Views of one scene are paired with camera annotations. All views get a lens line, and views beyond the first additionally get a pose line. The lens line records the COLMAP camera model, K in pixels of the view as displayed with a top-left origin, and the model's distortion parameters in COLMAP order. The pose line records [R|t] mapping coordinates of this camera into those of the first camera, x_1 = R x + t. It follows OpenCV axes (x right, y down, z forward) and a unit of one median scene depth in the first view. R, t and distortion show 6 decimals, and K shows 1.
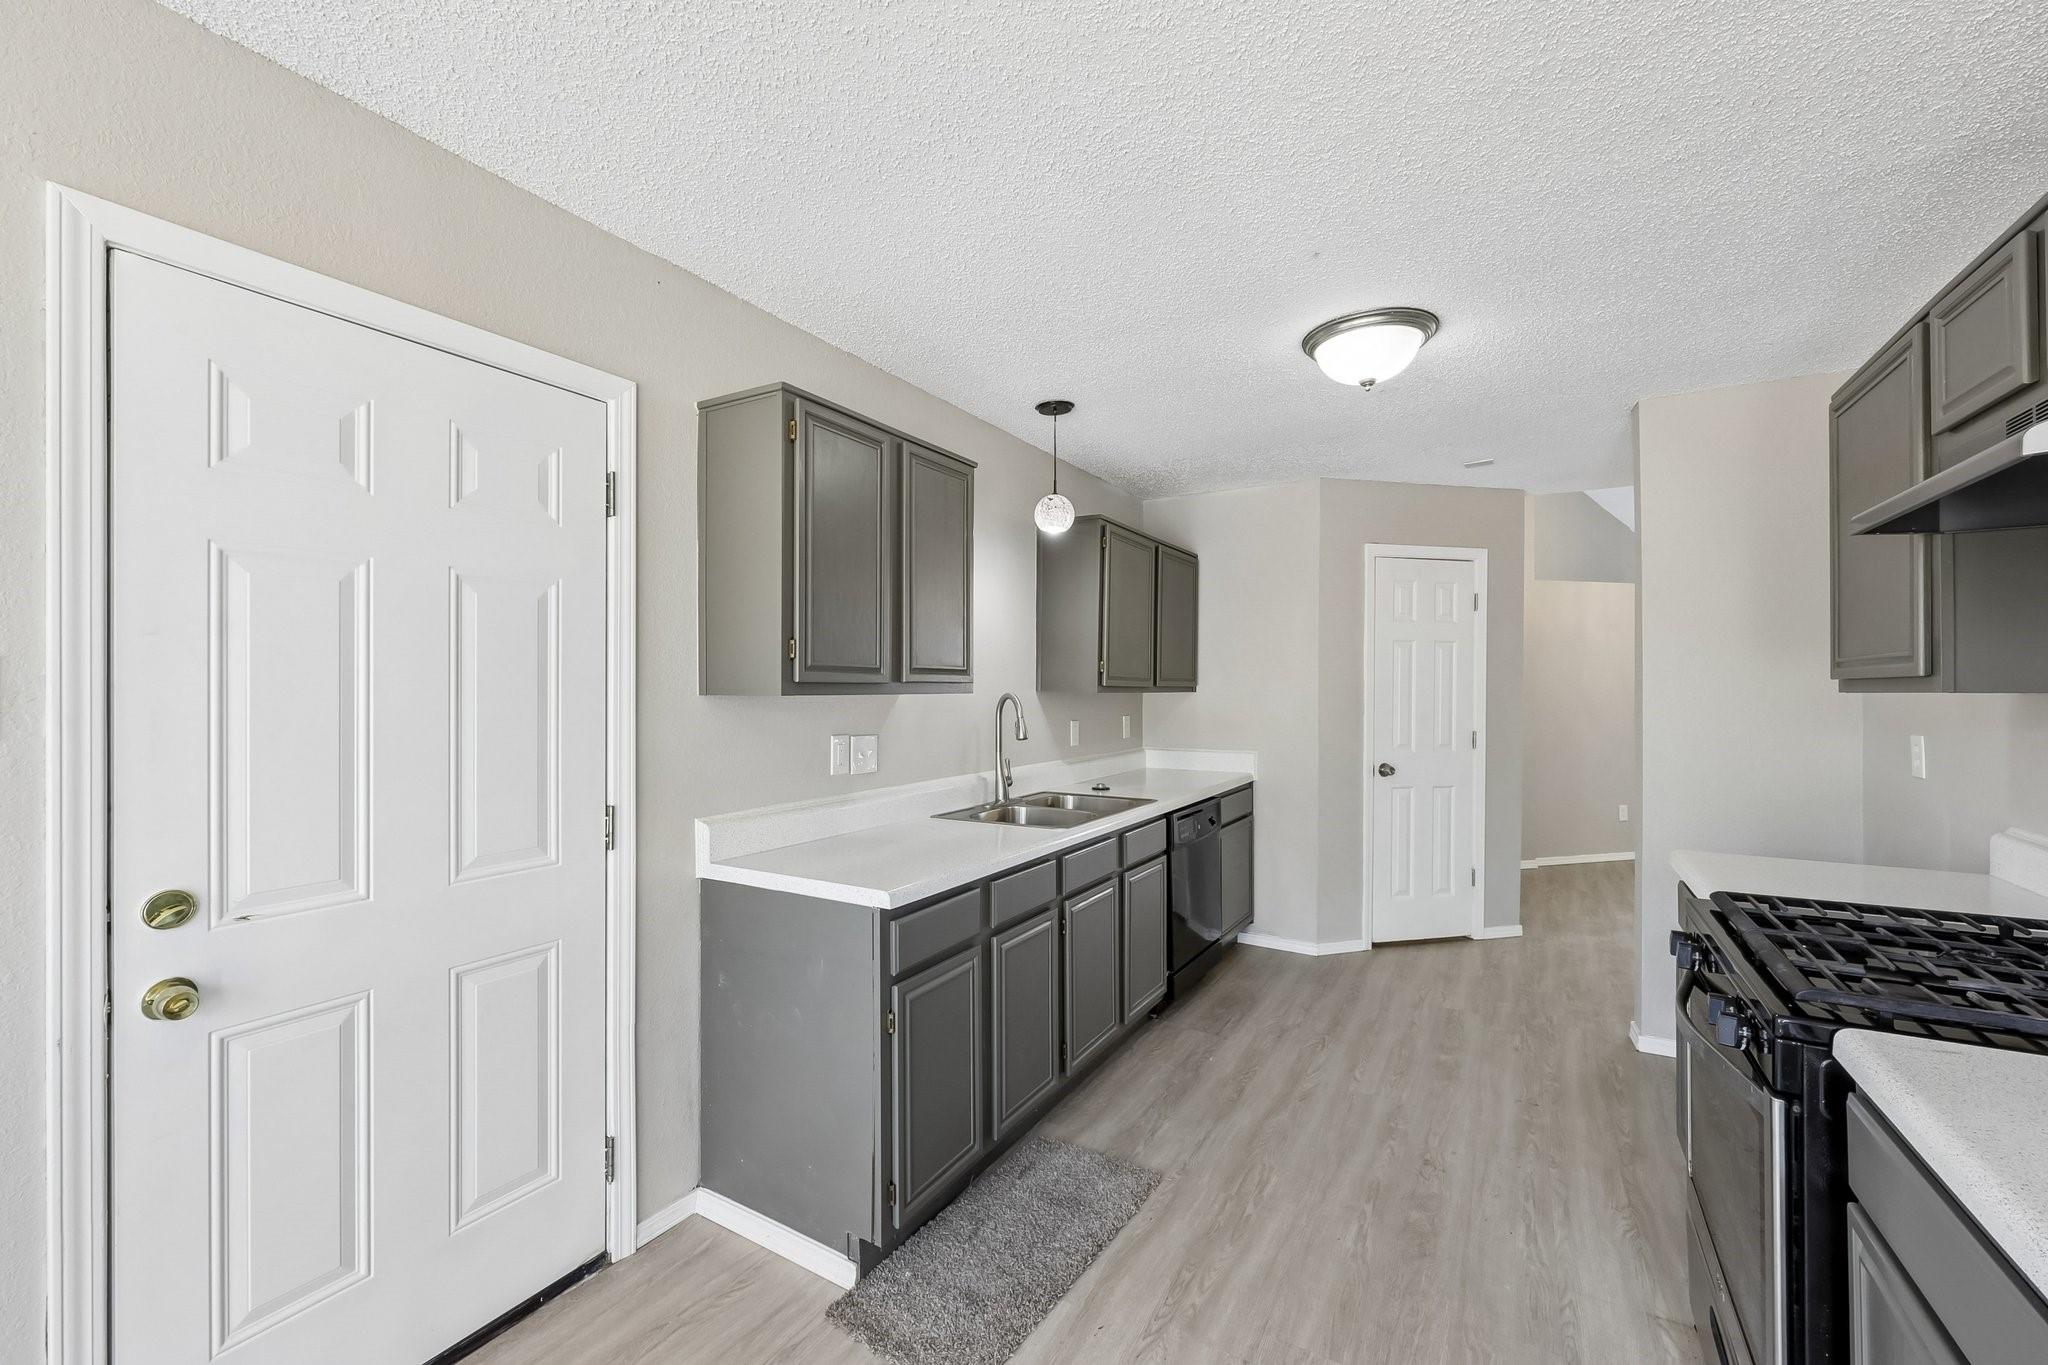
lens RADIAL K [[828.8, 0, 1031.0], [0, 828.8, 686.0], [0, 0, 1]] dist [-0.002041, 0.000079]
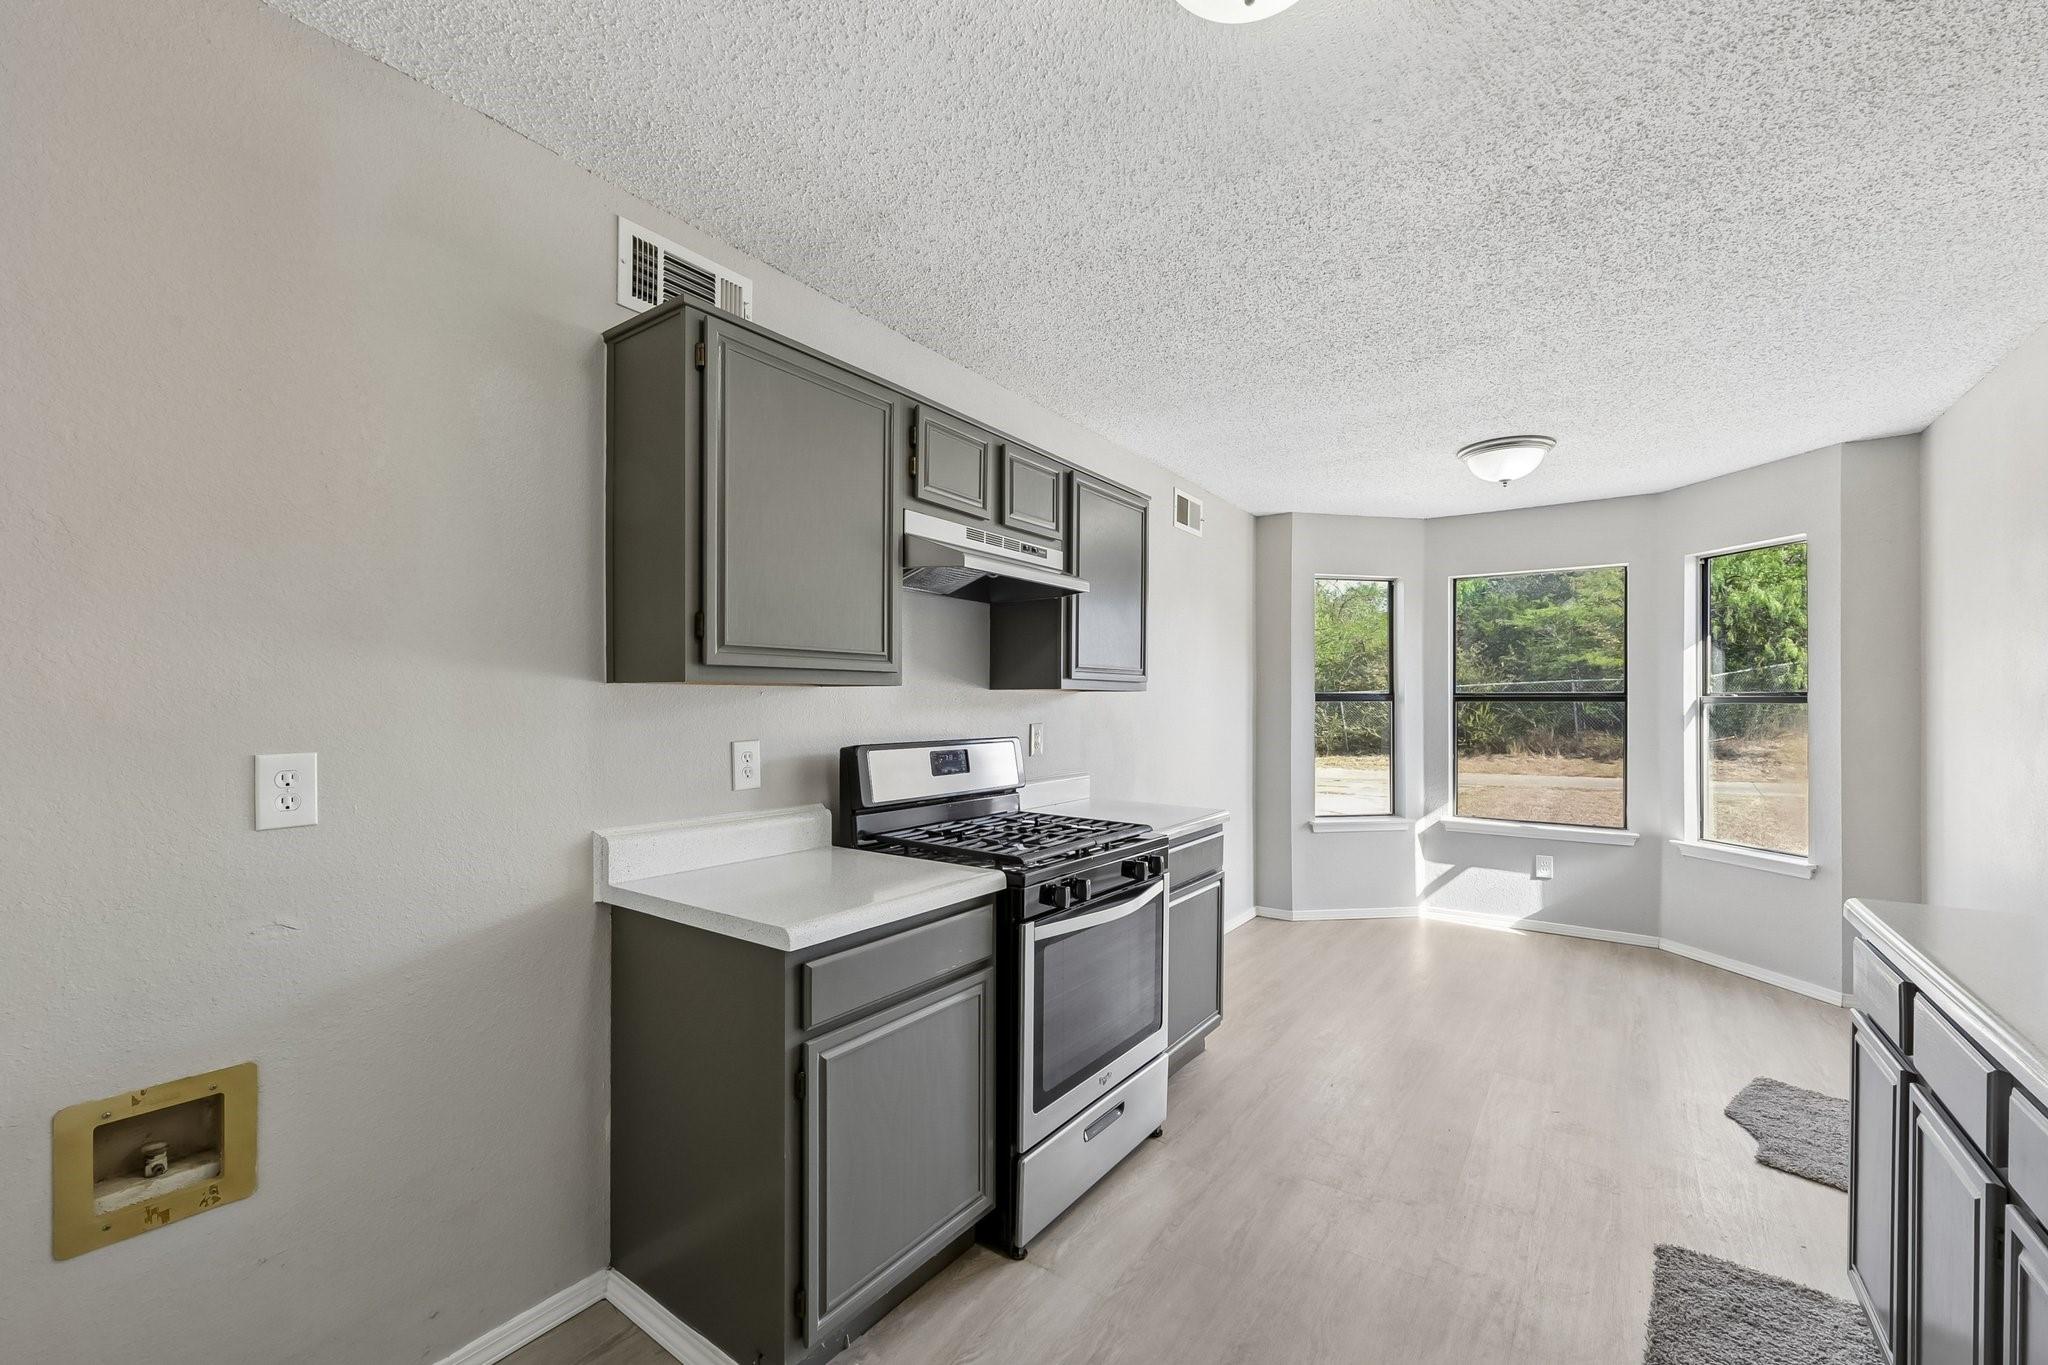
lens RADIAL K [[828.8, 0, 1030.9], [0, 828.8, 706.9], [0, 0, 1]] dist [-0.002041, 0.000079]
pose [[-0.996549, -0.003128, 0.082946, 0.424306], [-0.002885, 0.999991, 0.003055, 0.021129], [-0.082955, 0.002805, -0.996549, 1.270786]]
